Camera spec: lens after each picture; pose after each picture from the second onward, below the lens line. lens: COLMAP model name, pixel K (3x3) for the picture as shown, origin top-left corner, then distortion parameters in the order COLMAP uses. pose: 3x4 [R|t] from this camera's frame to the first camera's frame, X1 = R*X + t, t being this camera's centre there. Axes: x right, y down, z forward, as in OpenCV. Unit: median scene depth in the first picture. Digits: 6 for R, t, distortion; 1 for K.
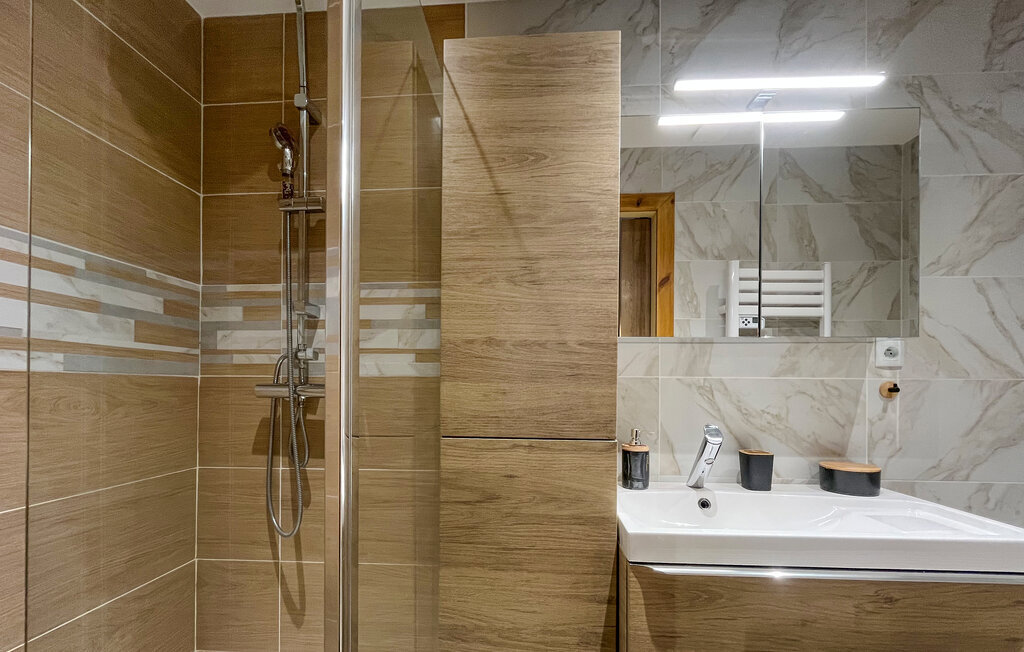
lens RADIAL K [[418.6, 0, 515.0], [0, 418.6, 326.3], [0, 0, 1]] dist [-0.000776, -0.000748]
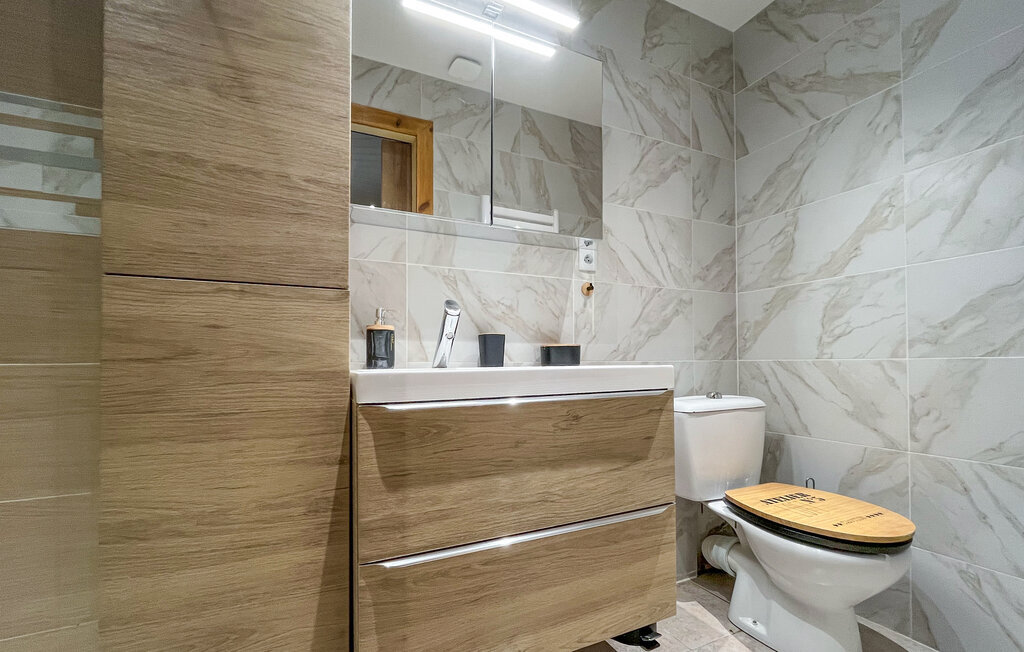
lens RADIAL K [[418.6, 0, 516.6], [0, 418.6, 328.4], [0, 0, 1]] dist [-0.000776, -0.000748]
pose [[0.879642, 0.003985, 0.475620, 0.101717], [-0.001347, 0.999982, -0.005886, 0.298895], [-0.475634, 0.004536, 0.879631, -0.023883]]
